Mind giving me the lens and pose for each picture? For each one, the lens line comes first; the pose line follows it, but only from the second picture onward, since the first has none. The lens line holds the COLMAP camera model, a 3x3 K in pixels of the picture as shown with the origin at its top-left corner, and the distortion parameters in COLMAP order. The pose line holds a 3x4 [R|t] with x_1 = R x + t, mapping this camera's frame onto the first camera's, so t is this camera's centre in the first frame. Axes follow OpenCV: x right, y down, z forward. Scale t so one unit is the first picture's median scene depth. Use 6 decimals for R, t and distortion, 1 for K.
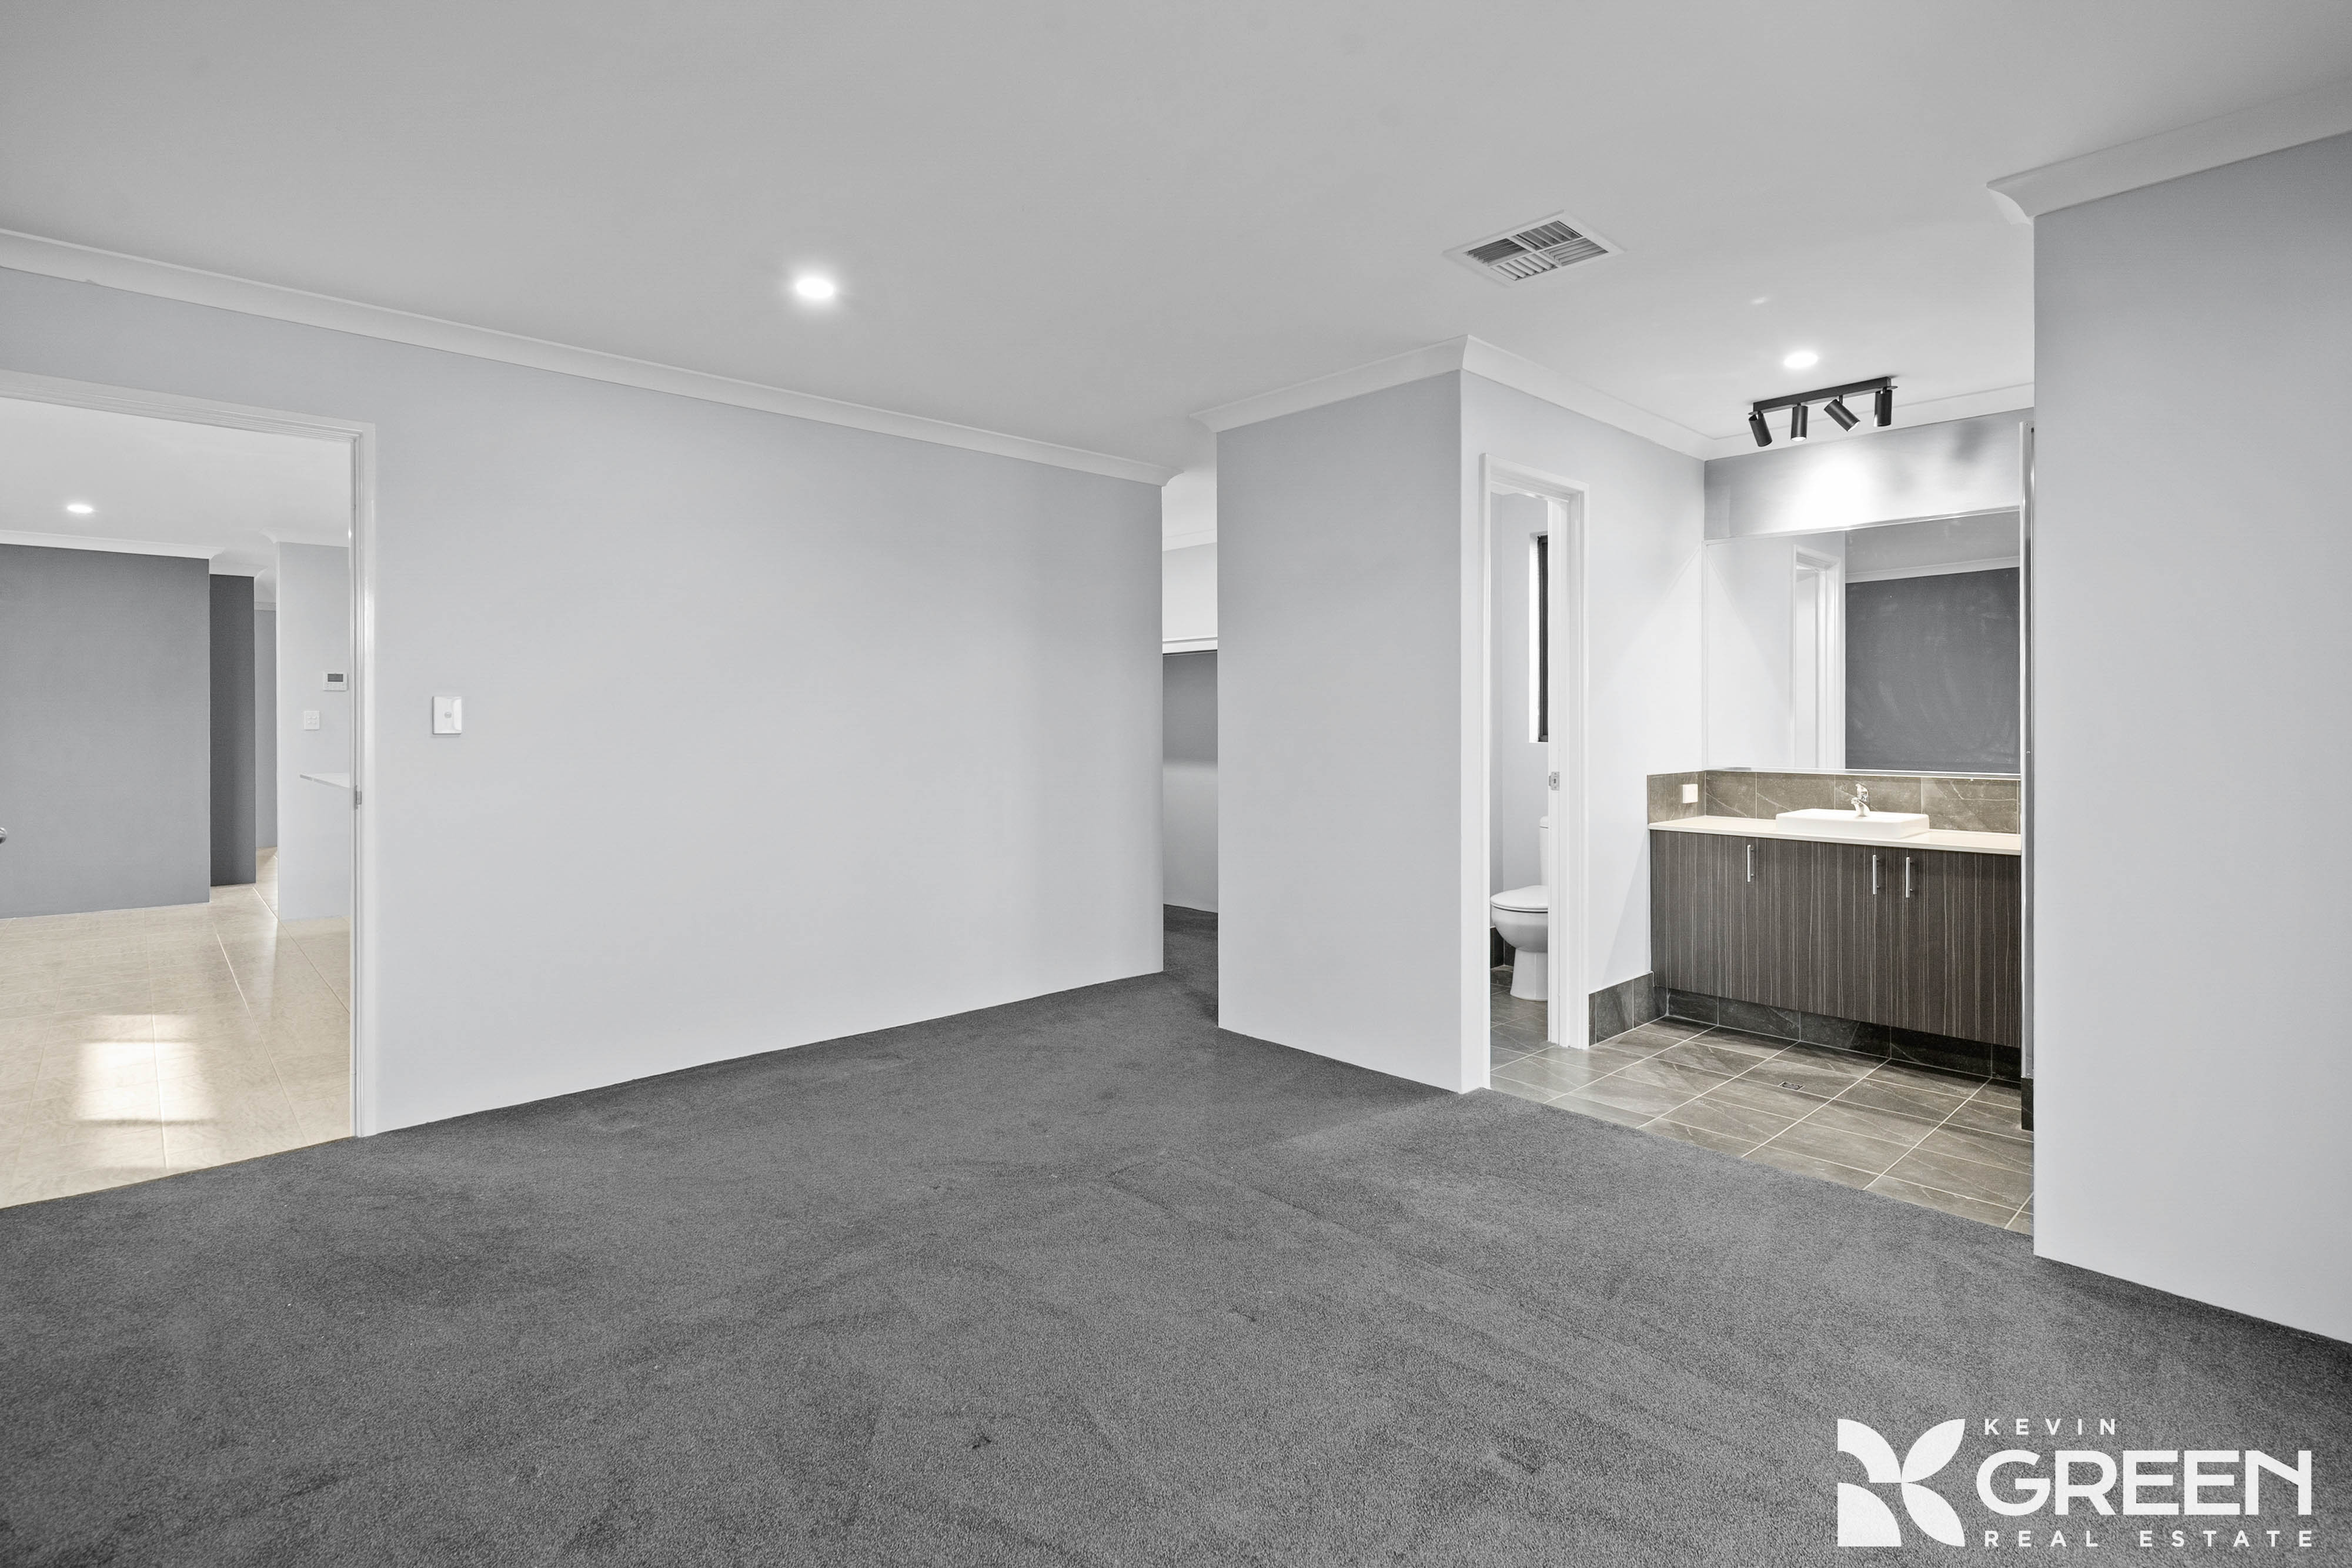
lens RADIAL K [[1128.7, 0, 1183.5], [0, 1128.7, 727.3], [0, 0, 1]] dist [-0.001243, 0.001414]
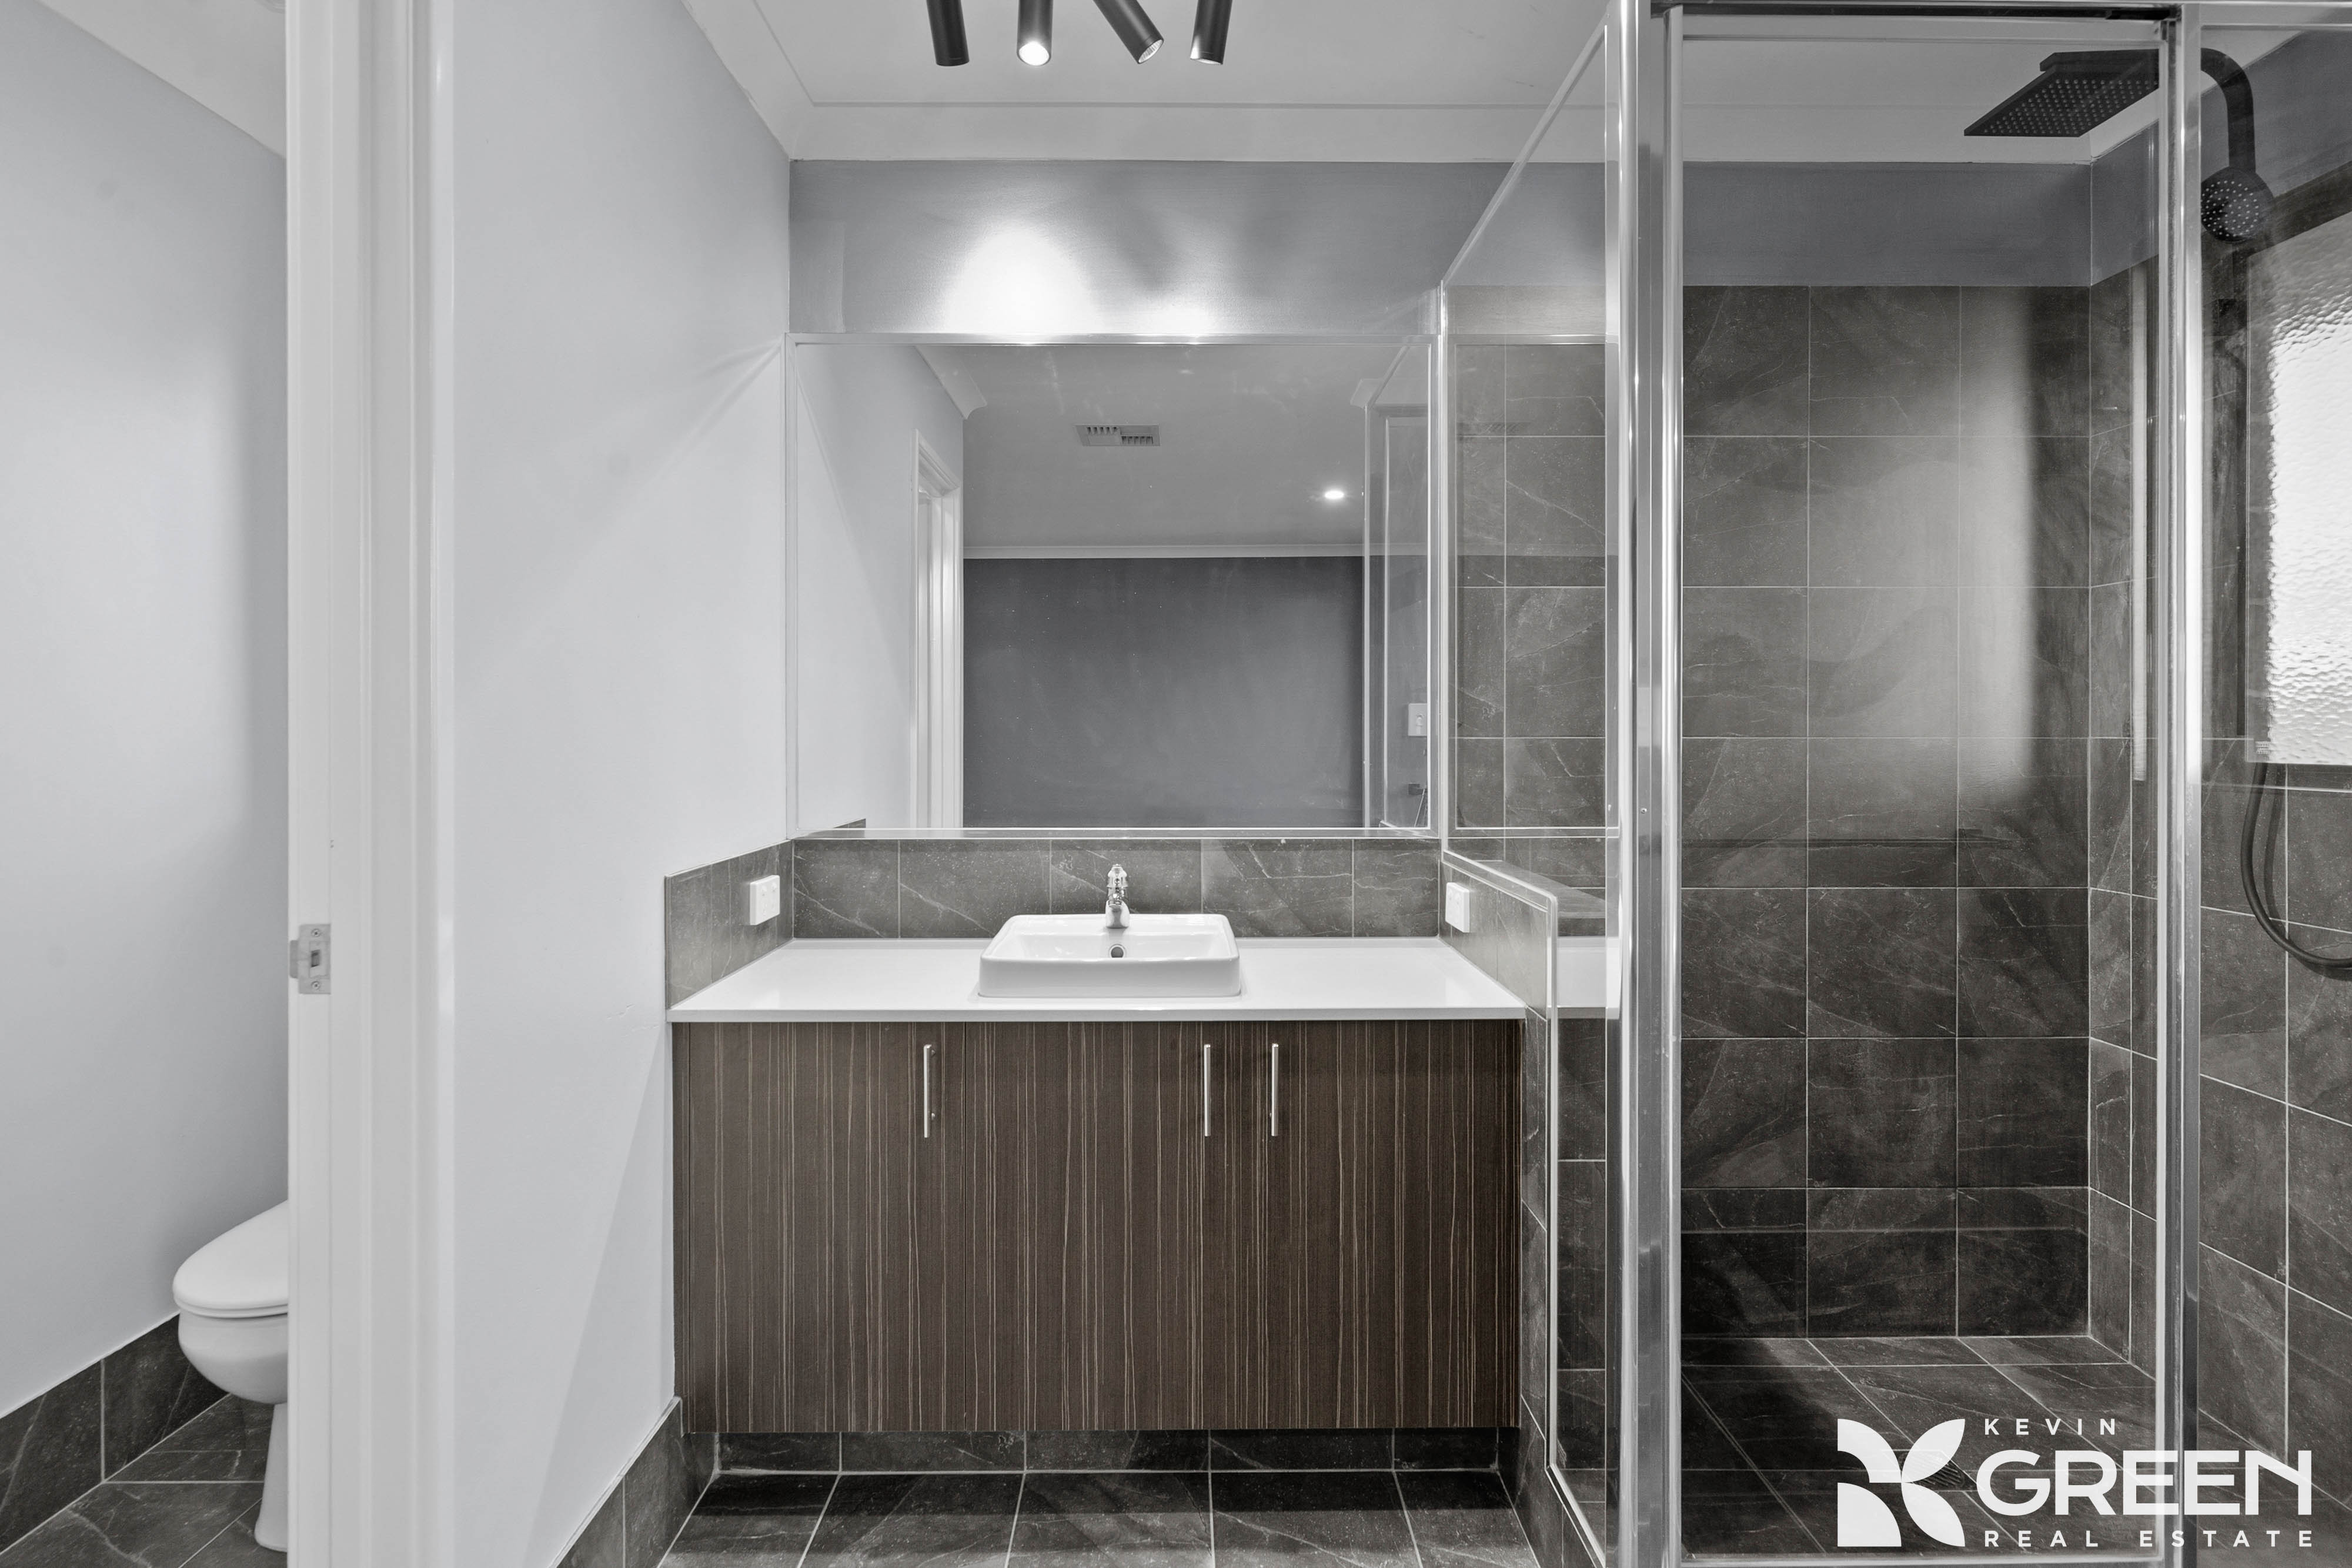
lens RADIAL K [[1128.7, 0, 1183.5], [0, 1128.7, 727.3], [0, 0, 1]] dist [-0.001243, 0.001414]
pose [[0.673436, 0.000716, 0.739245, 0.271375], [0.002209, 0.999993, -0.002980, -0.005673], [-0.739242, 0.003640, 0.673430, 0.672647]]
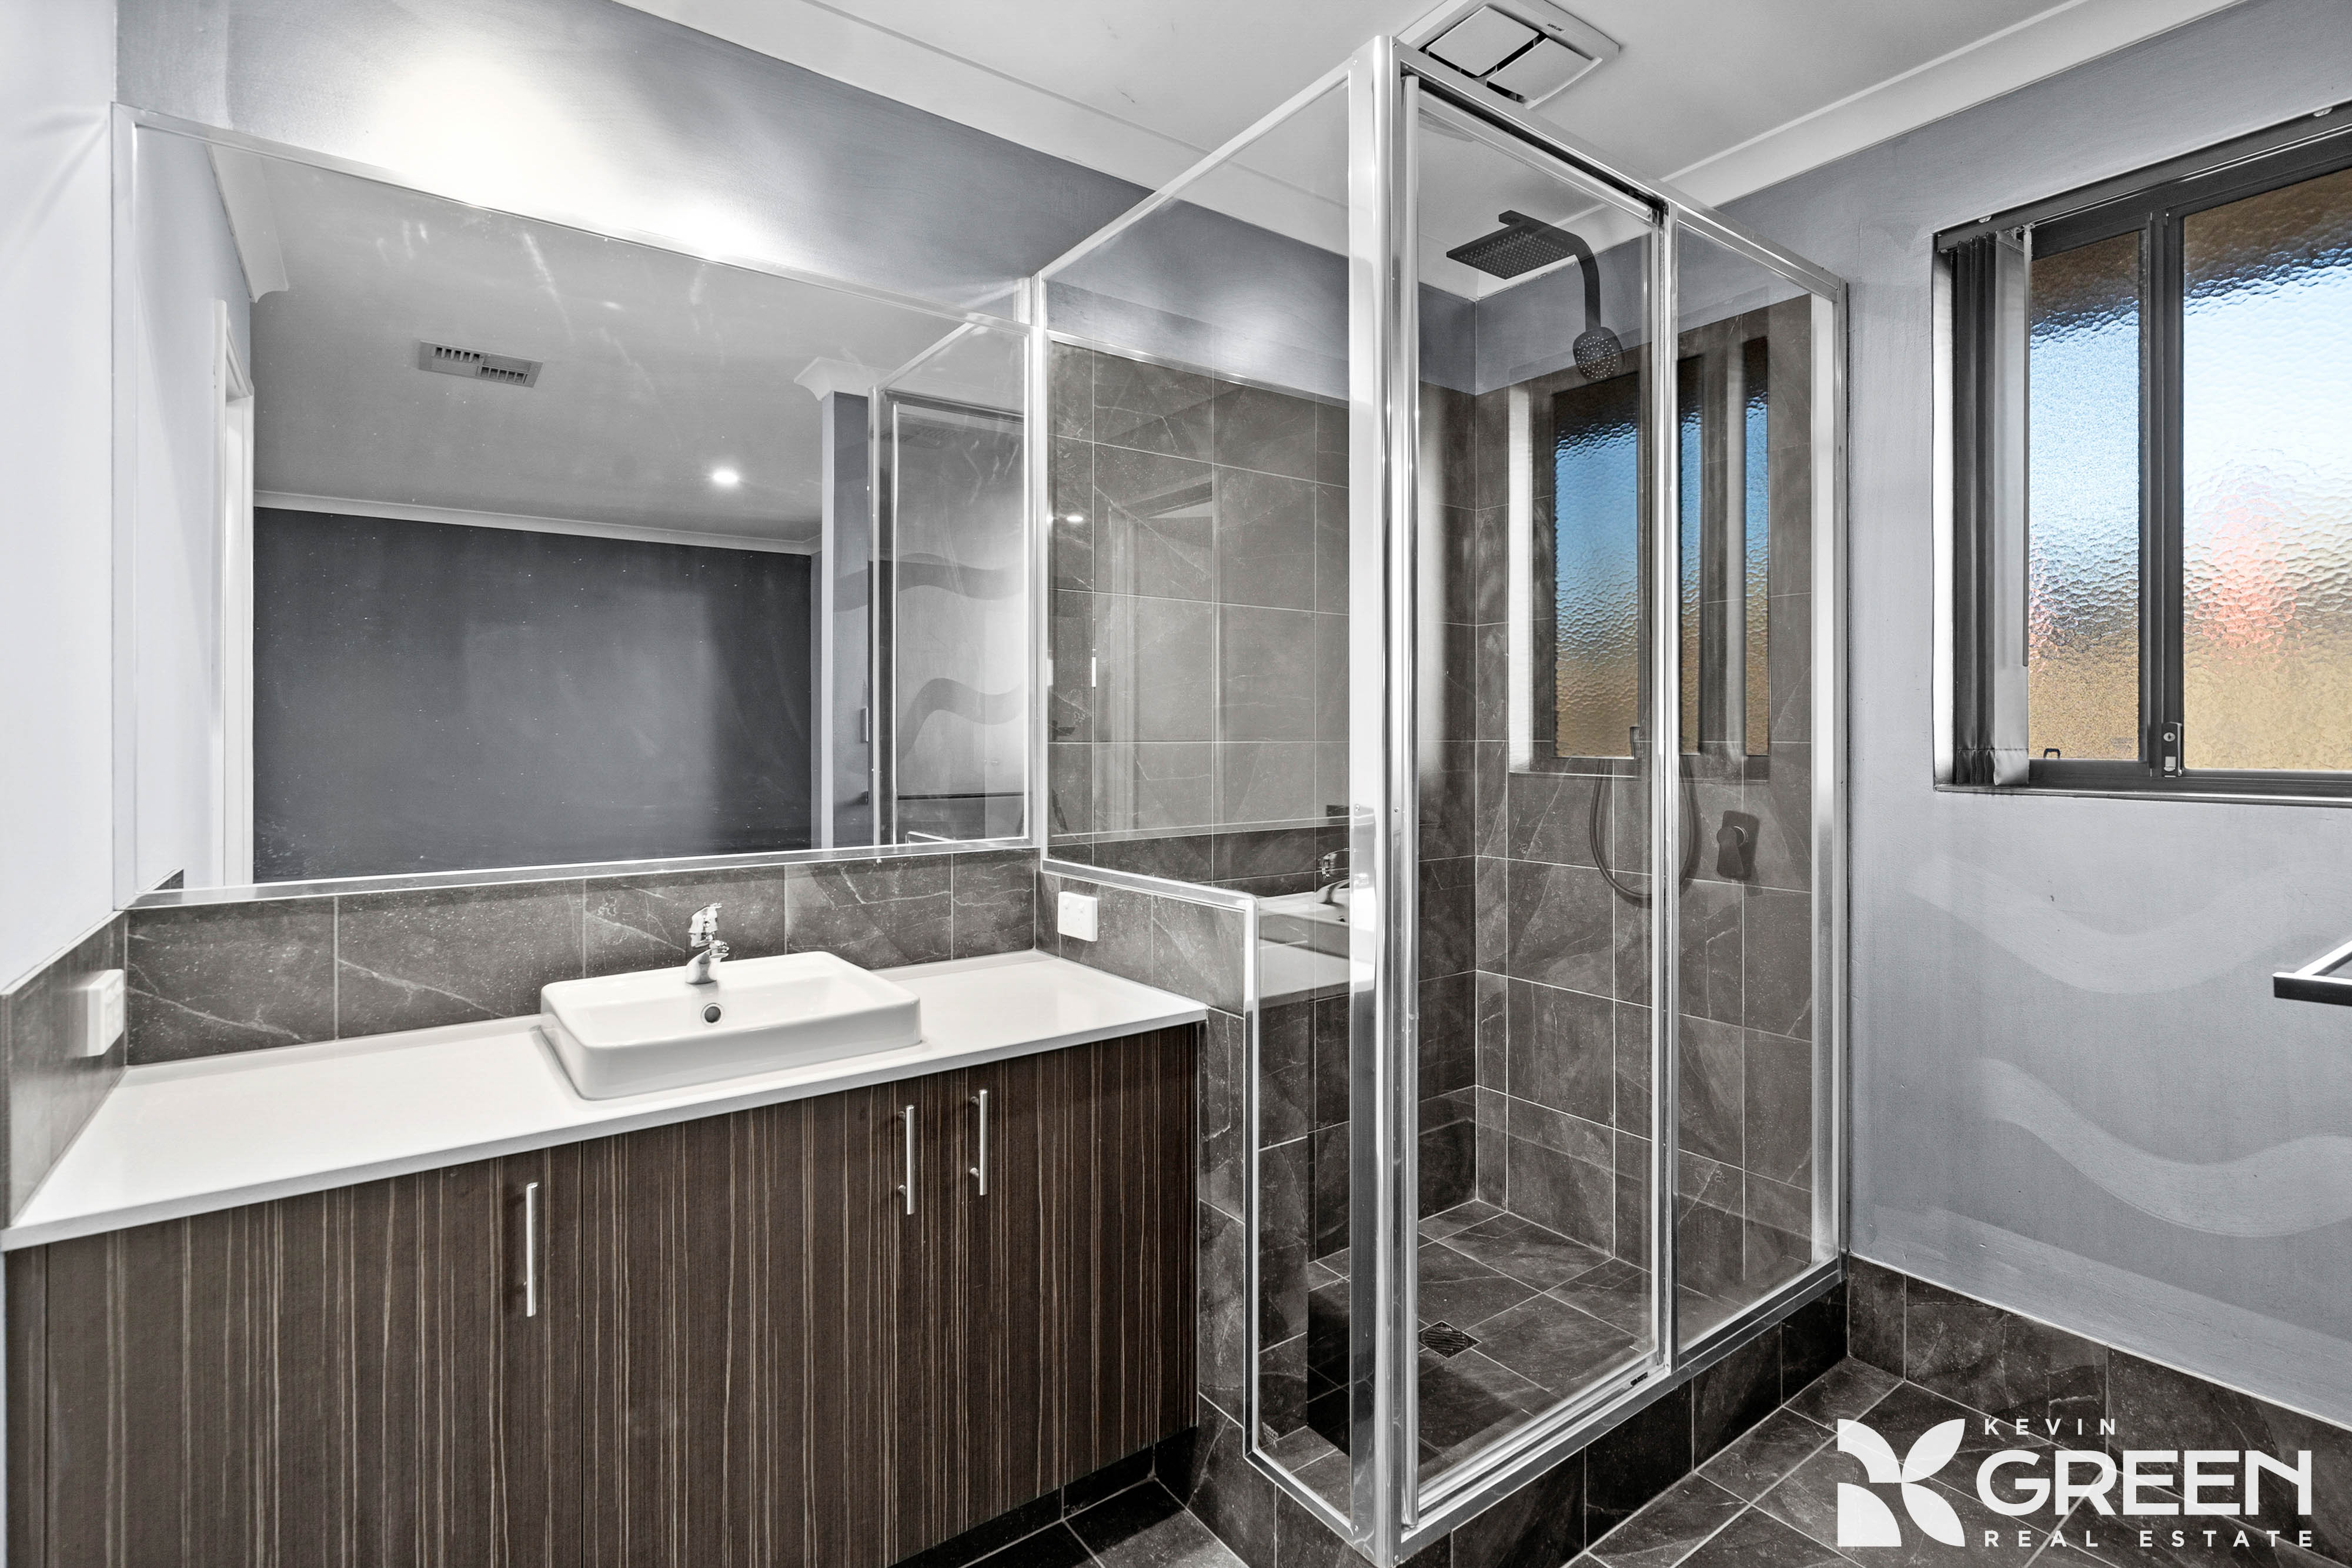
lens RADIAL K [[1113.4, 0, 1175.9], [0, 1113.4, 730.6], [0, 0, 1]] dist [-0.000020, 0.000742]
pose [[0.118790, 0.002763, 0.992916, 0.249472], [0.002873, 0.999991, -0.003127, -0.005982], [-0.992915, 0.003224, 0.118781, 0.817652]]
